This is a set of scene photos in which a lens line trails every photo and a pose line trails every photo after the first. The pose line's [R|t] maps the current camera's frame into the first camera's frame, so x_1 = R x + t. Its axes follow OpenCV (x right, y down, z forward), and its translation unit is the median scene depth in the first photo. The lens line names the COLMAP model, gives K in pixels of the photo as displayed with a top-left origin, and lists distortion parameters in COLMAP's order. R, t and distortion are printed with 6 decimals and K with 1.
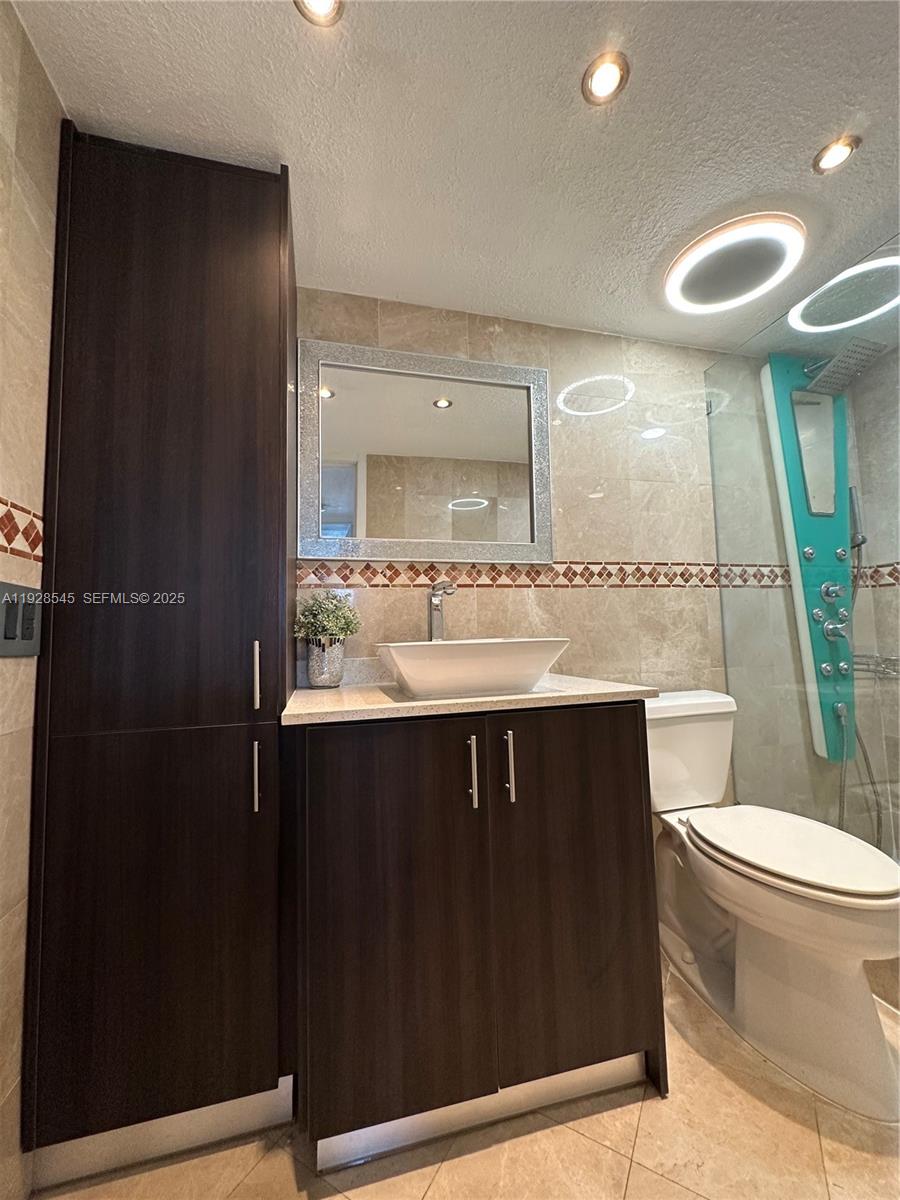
lens RADIAL K [[478.7, 0, 449.5], [0, 478.7, 600.9], [0, 0, 1]] dist [-0.002857, 0.000729]
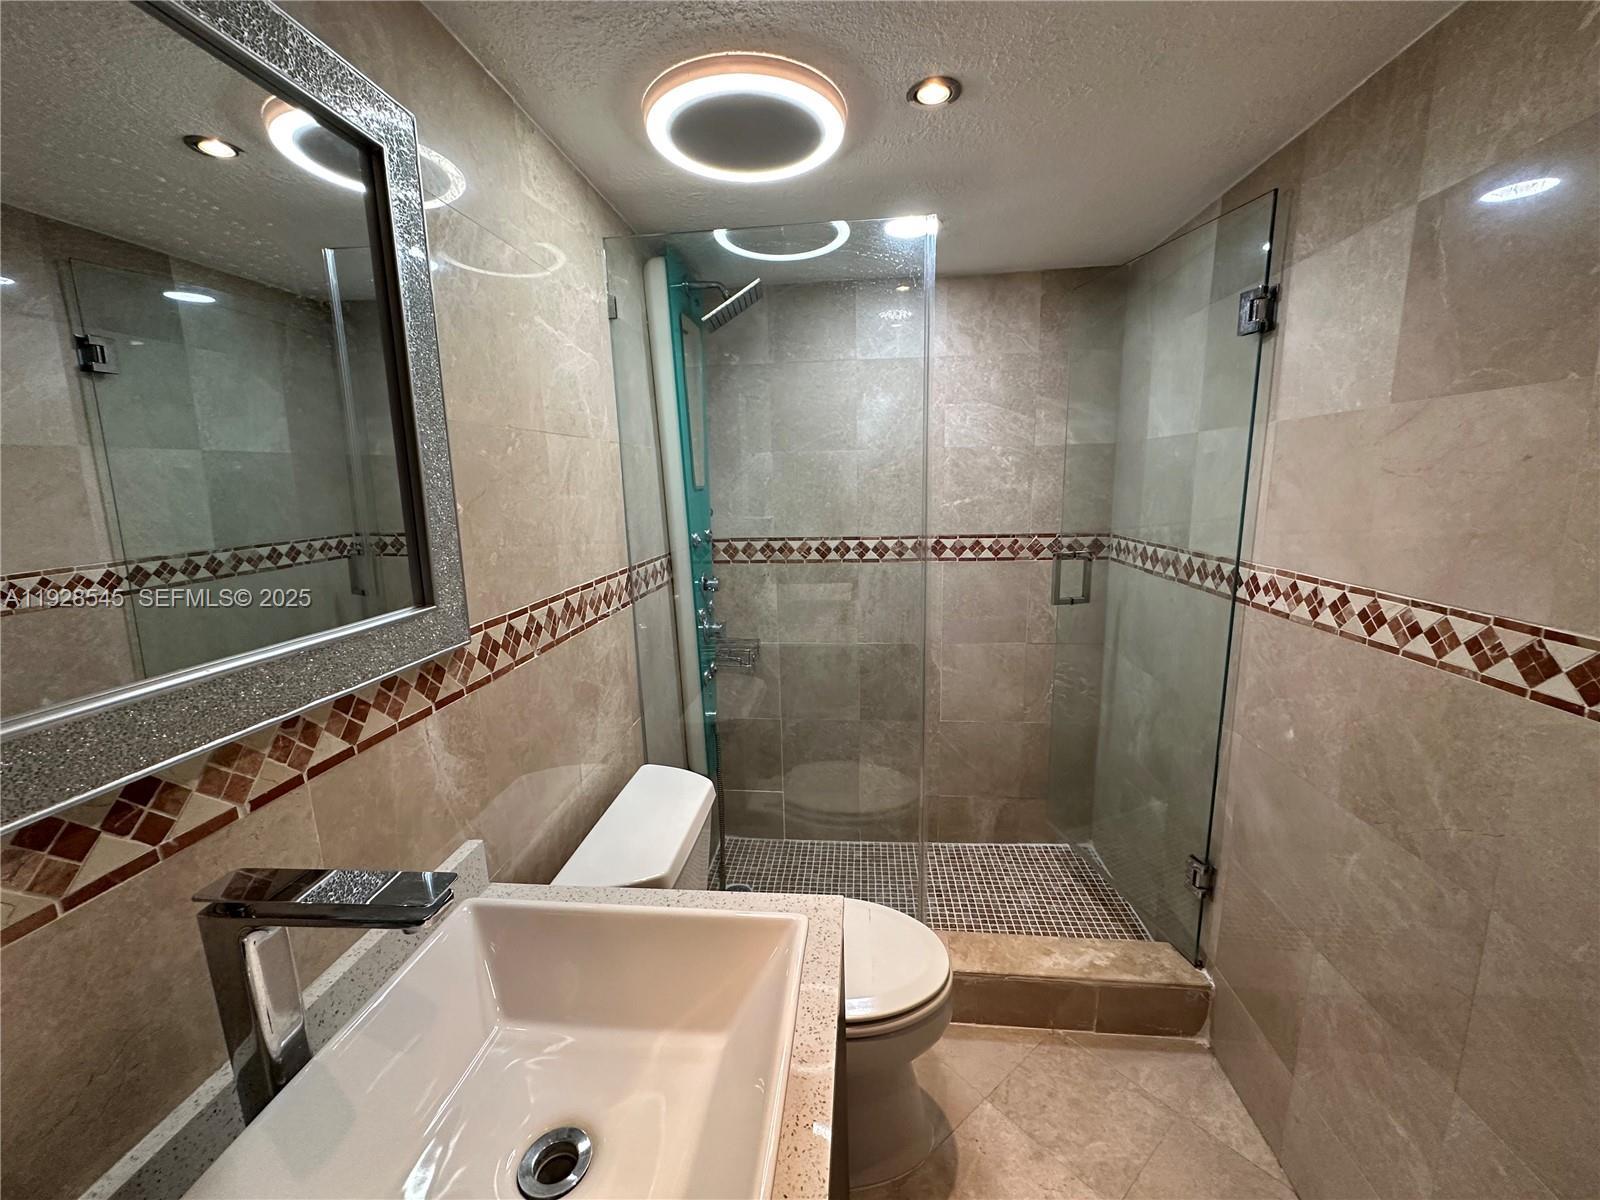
lens RADIAL K [[638.3, 0, 800.9], [0, 638.3, 601.5], [0, 0, 1]] dist [-0.002857, 0.000729]
pose [[0.345808, -0.160329, 0.924506, -0.195137], [-0.052241, 0.980475, 0.189576, -0.229747], [-0.936850, -0.113854, 0.330680, 0.522827]]
